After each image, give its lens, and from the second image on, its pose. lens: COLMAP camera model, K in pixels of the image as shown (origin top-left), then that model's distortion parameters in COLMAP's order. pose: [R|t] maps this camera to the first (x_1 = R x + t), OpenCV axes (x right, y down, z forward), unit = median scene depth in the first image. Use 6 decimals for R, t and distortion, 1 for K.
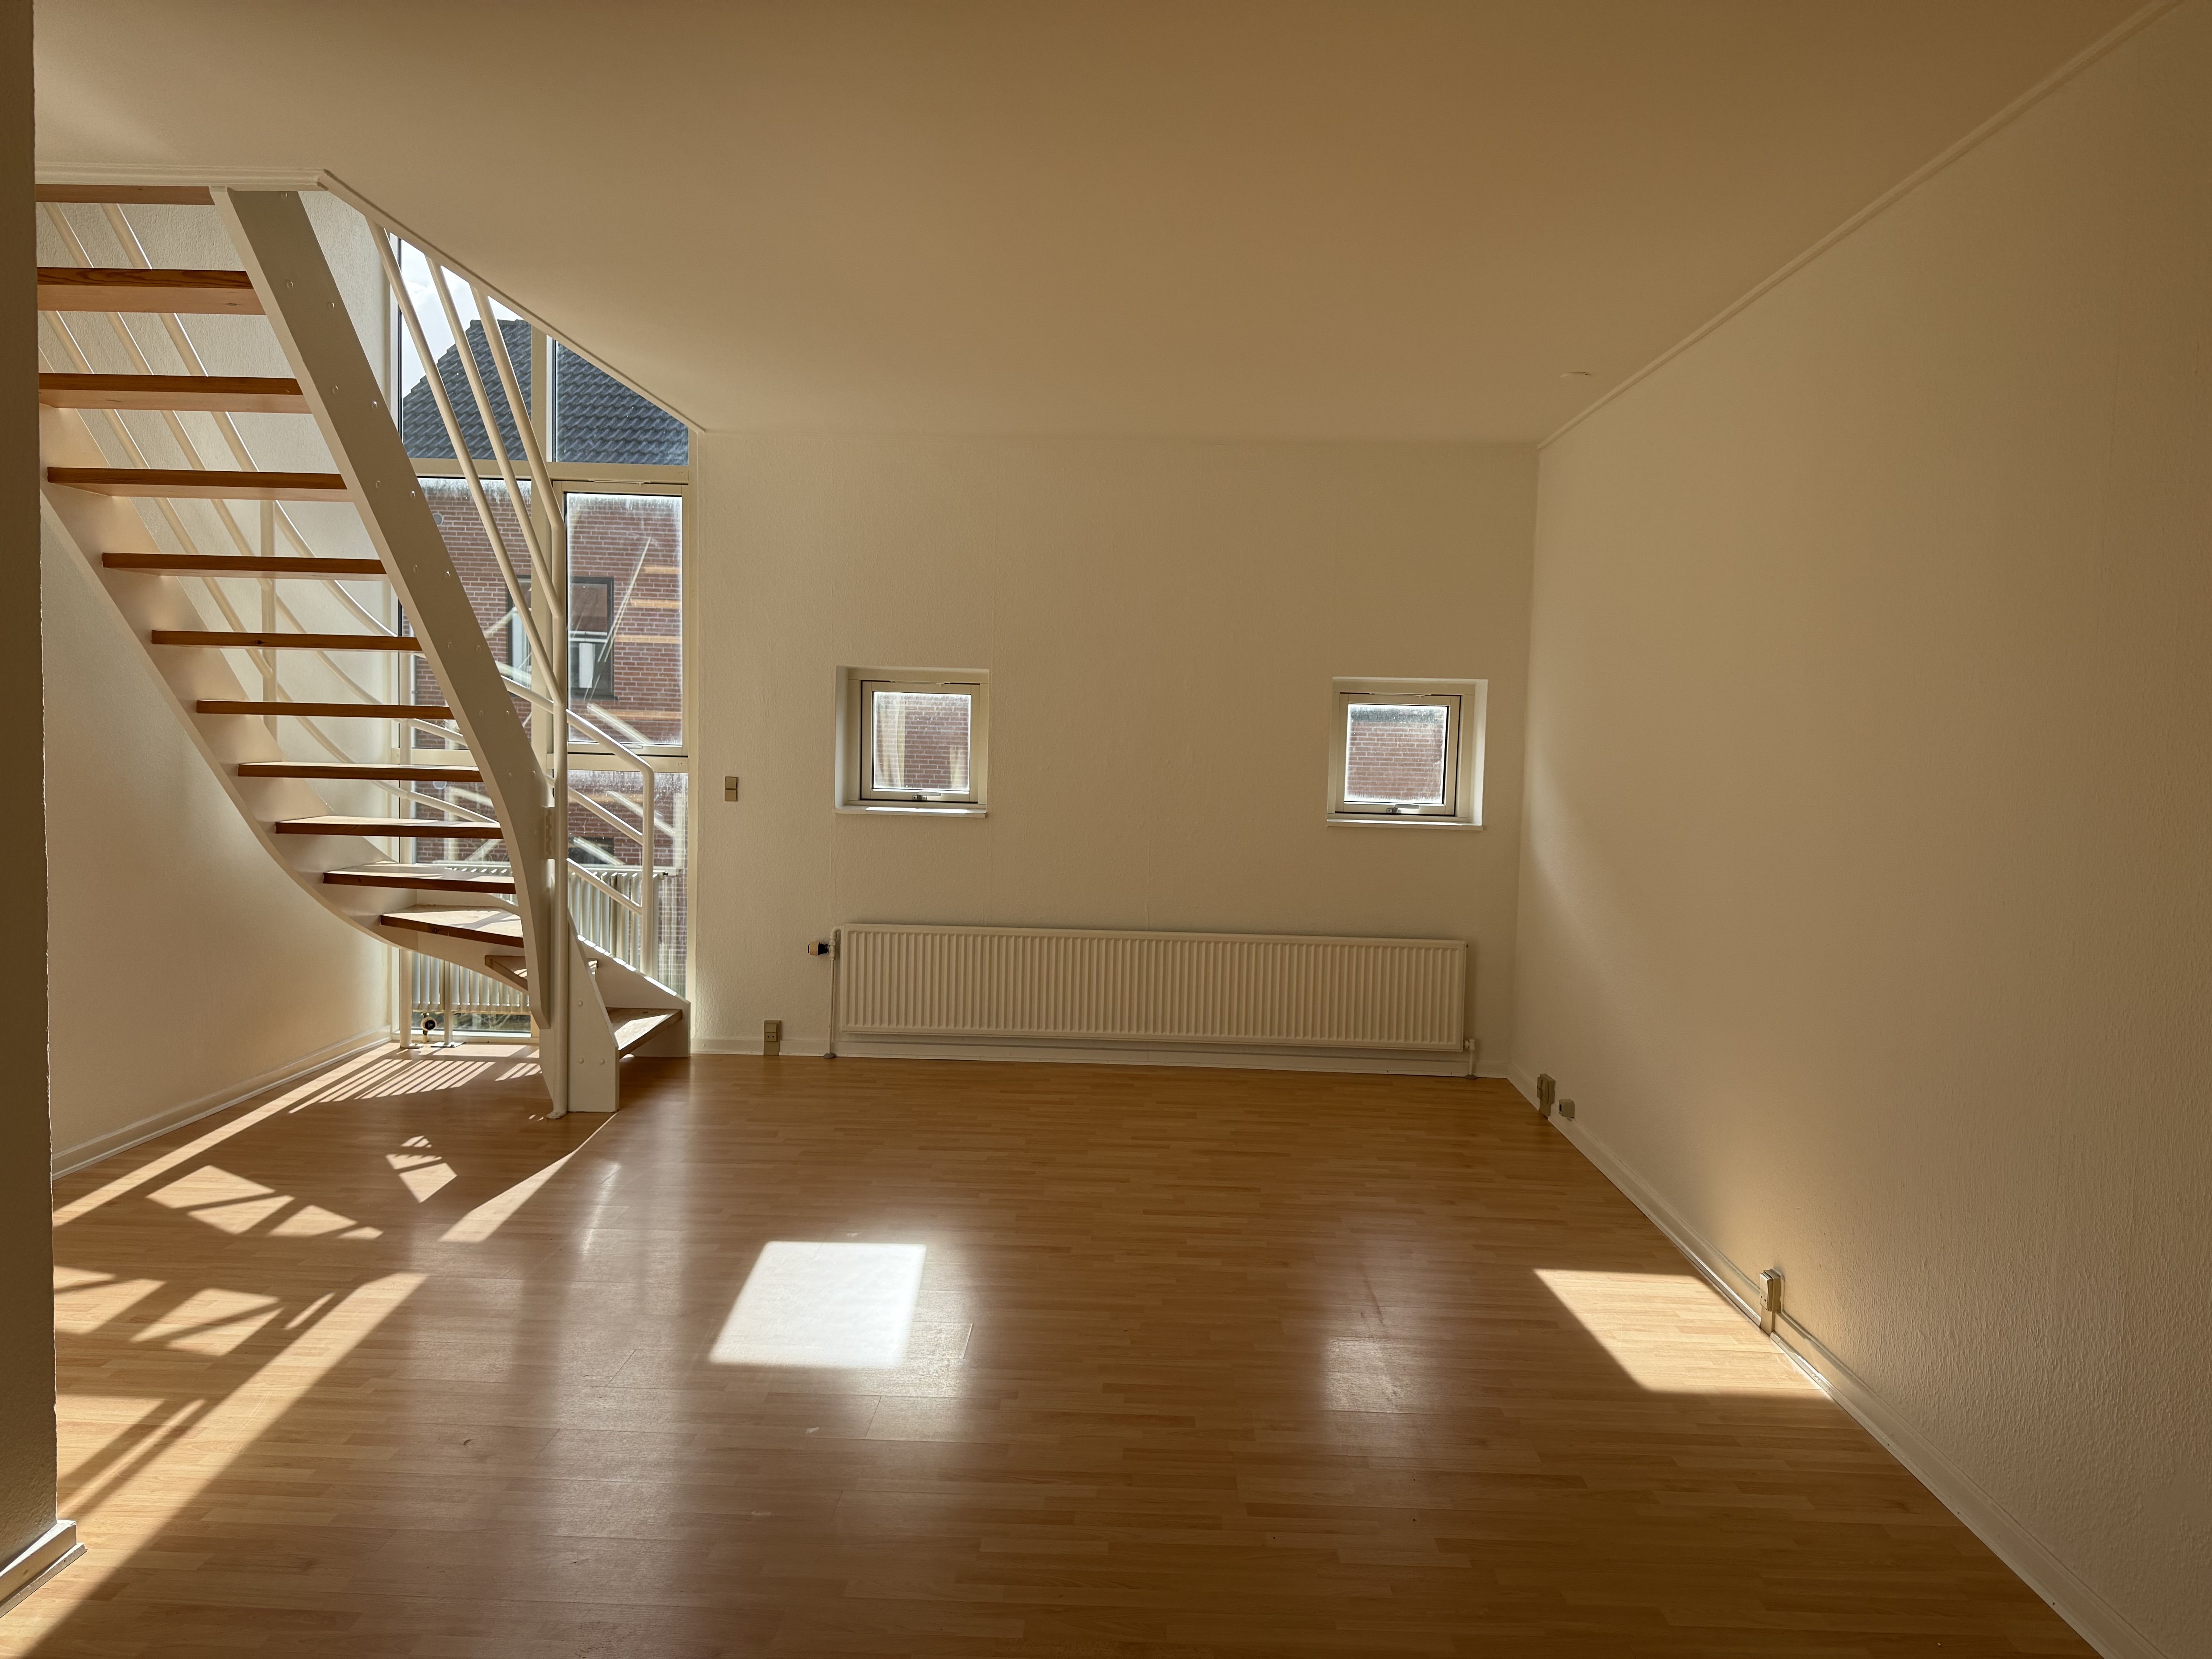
lens RADIAL K [[1559.0, 0, 1111.3], [0, 1559.0, 830.5], [0, 0, 1]] dist [0.049054, -0.045669]
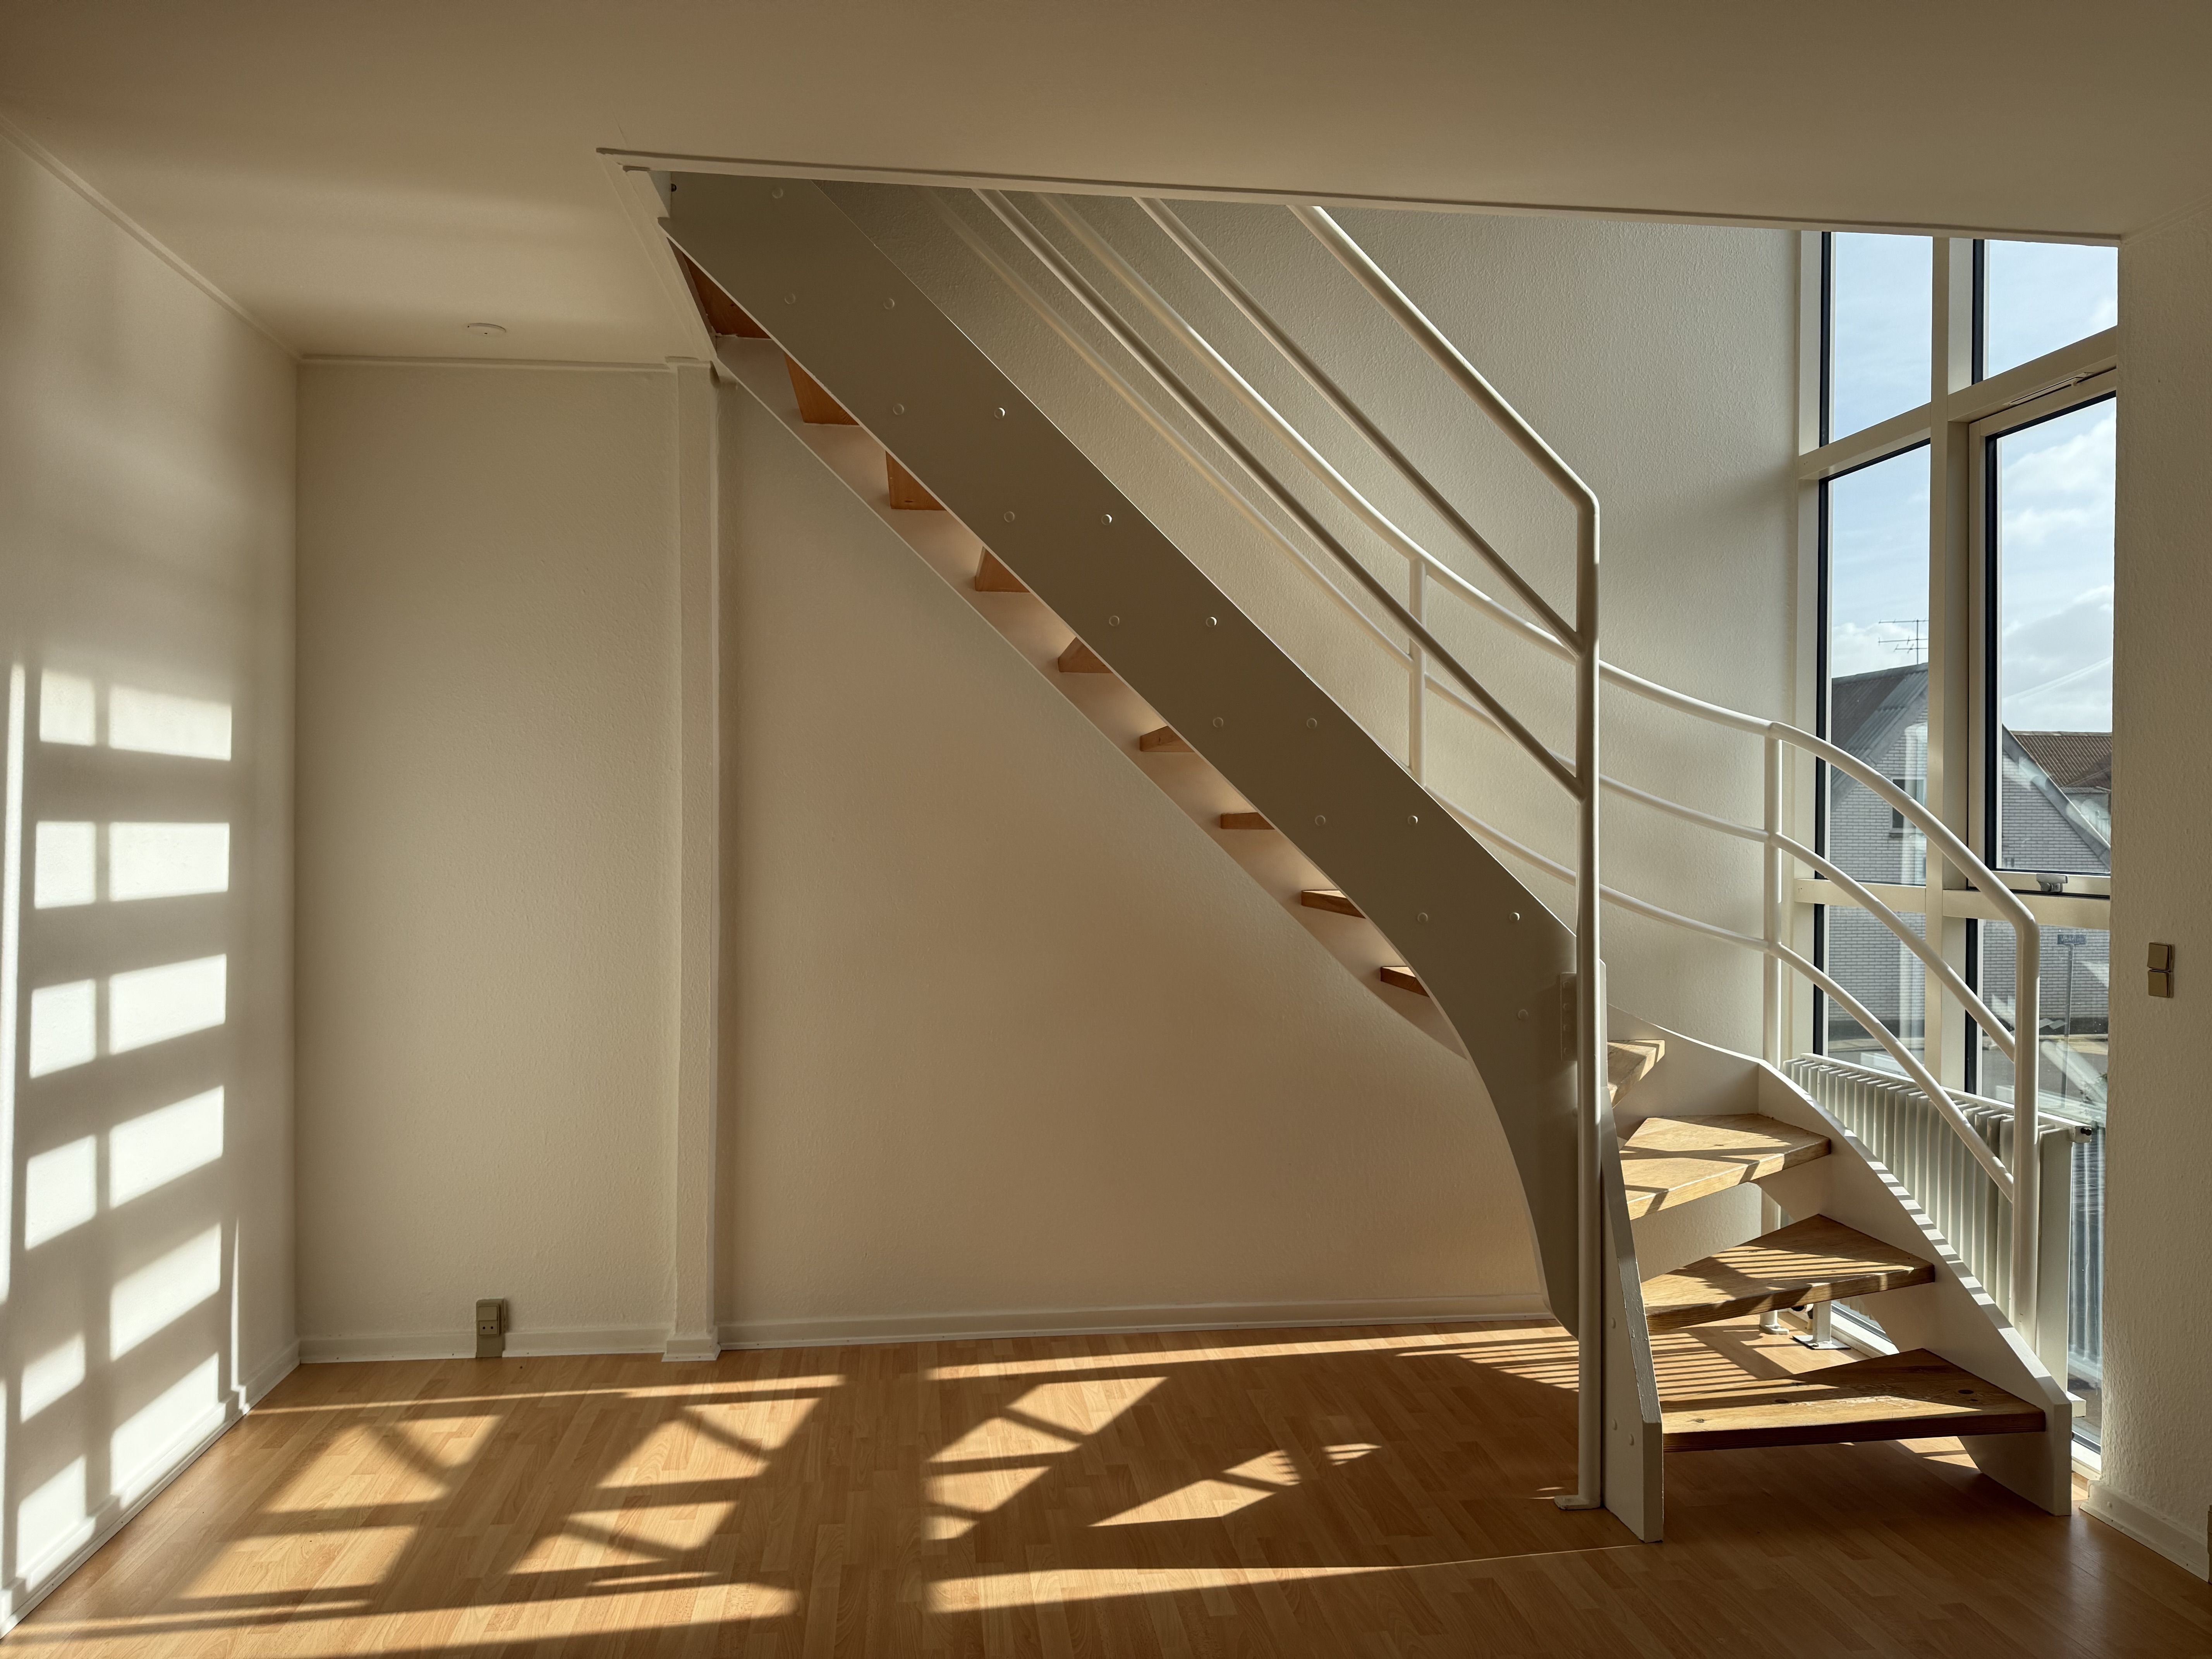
lens RADIAL K [[1559.0, 0, 1094.6], [0, 1559.0, 818.1], [0, 0, 1]] dist [0.049054, -0.045669]
pose [[0.138300, -0.029443, -0.989953, 0.265764], [-0.067653, 0.996942, -0.039102, -0.047935], [0.988077, 0.072381, 0.135885, 0.941468]]
